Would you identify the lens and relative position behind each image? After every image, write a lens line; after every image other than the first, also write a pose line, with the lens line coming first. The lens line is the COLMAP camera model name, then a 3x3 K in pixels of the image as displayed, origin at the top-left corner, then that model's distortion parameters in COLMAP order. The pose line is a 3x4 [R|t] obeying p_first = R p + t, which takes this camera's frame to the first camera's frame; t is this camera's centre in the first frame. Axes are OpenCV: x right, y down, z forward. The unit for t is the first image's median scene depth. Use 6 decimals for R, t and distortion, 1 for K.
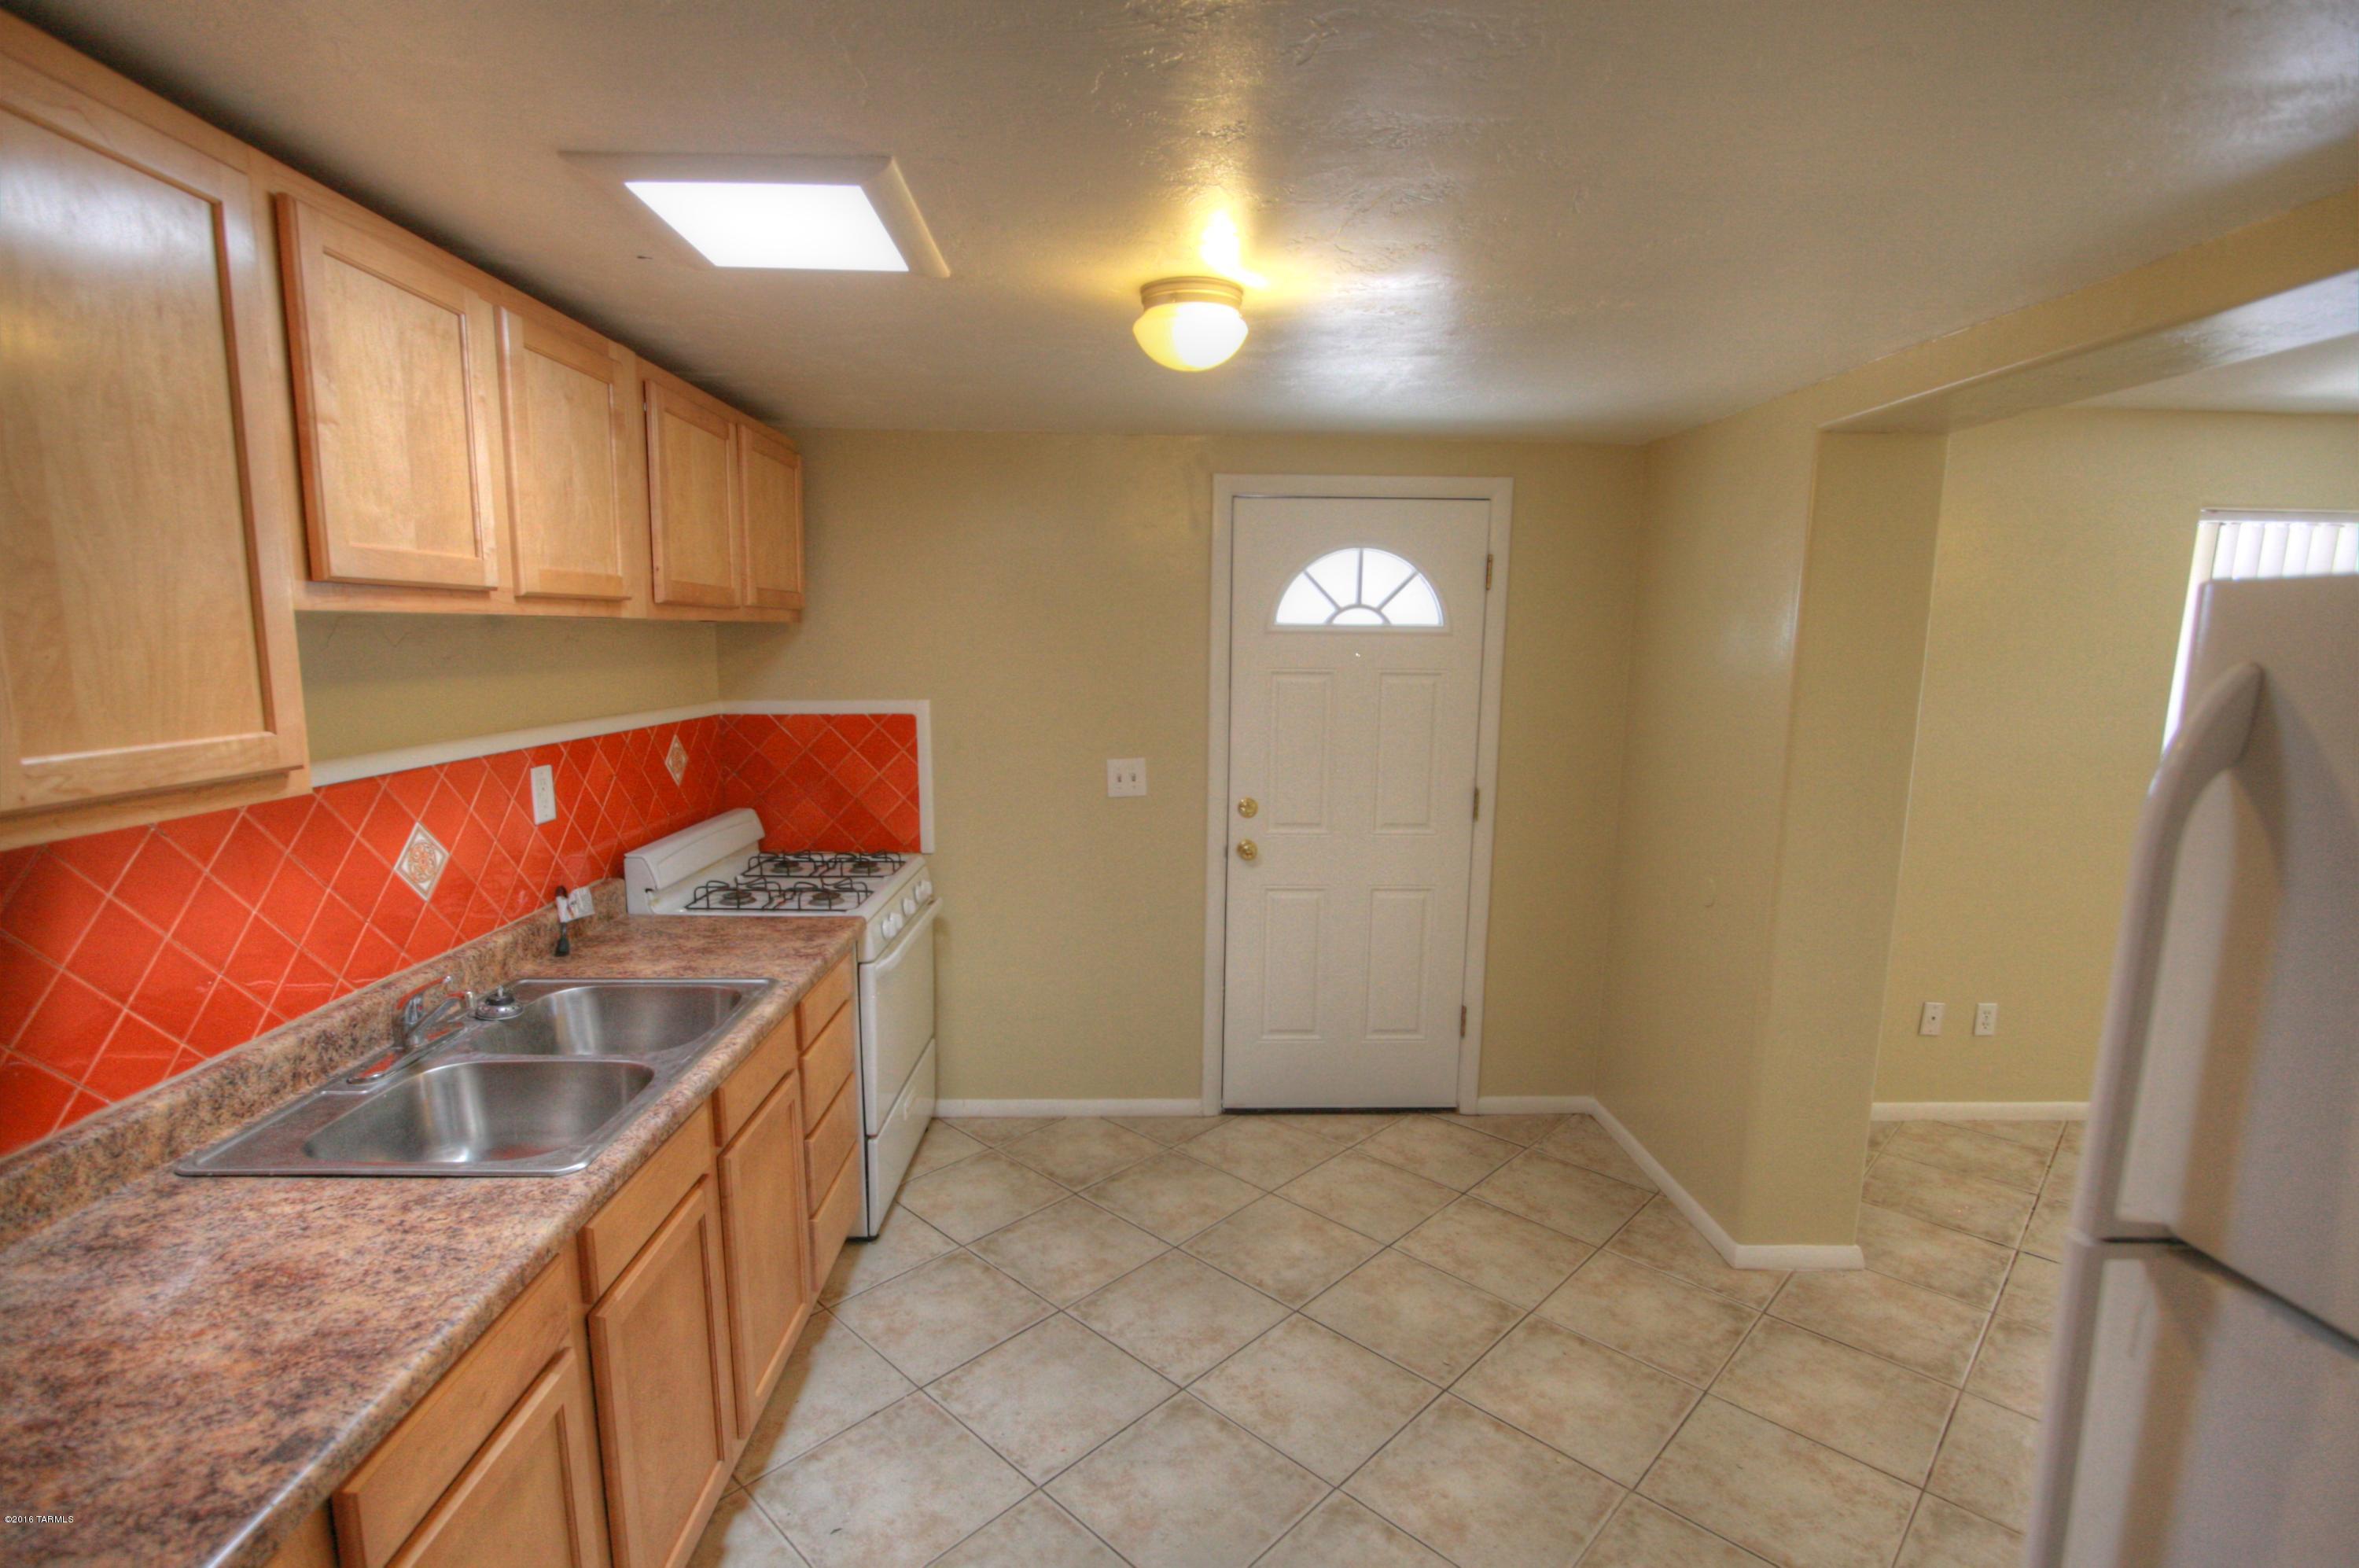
lens RADIAL K [[1107.7, 0, 1173.3], [0, 1107.7, 821.4], [0, 0, 1]] dist [-0.000658, -0.000592]
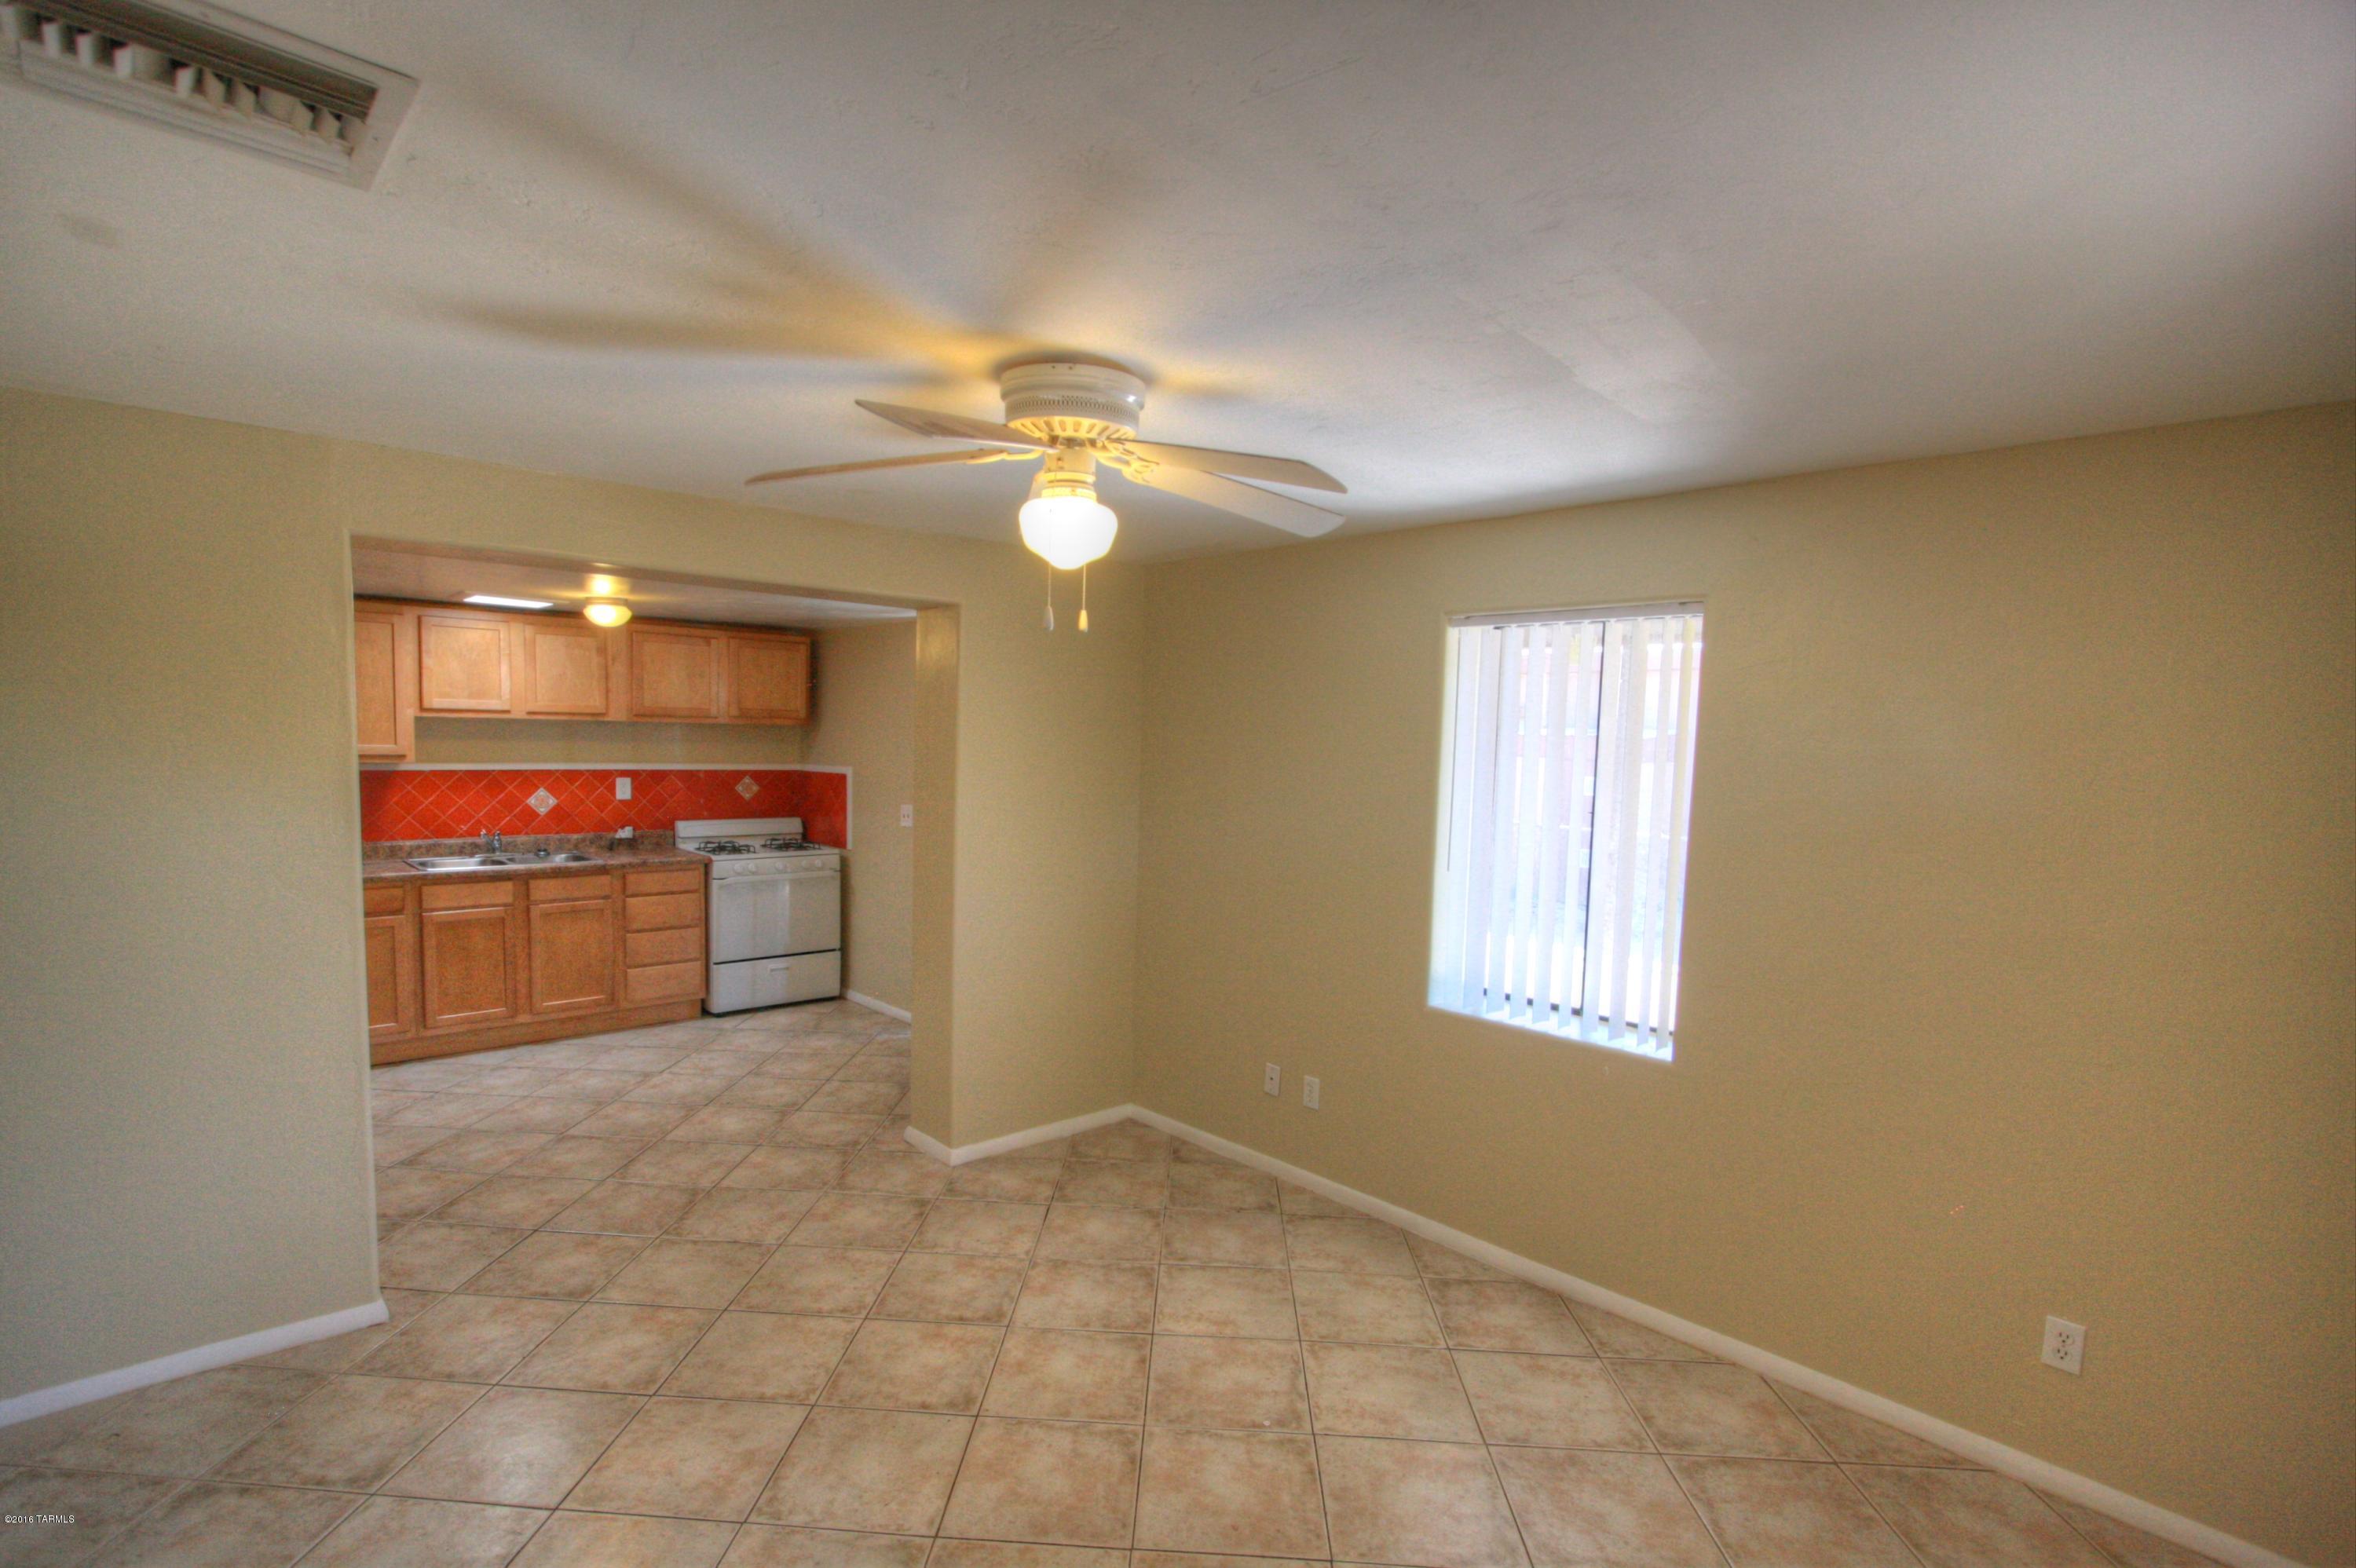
lens RADIAL K [[1116.6, 0, 1174.8], [0, 1116.6, 828.9], [0, 0, 1]] dist [-0.003799, -0.001120]
pose [[0.665547, 0.072653, -0.742812, 2.241168], [-0.145301, 0.988821, -0.033473, -0.031126], [0.732076, 0.130209, 0.668663, 0.213684]]
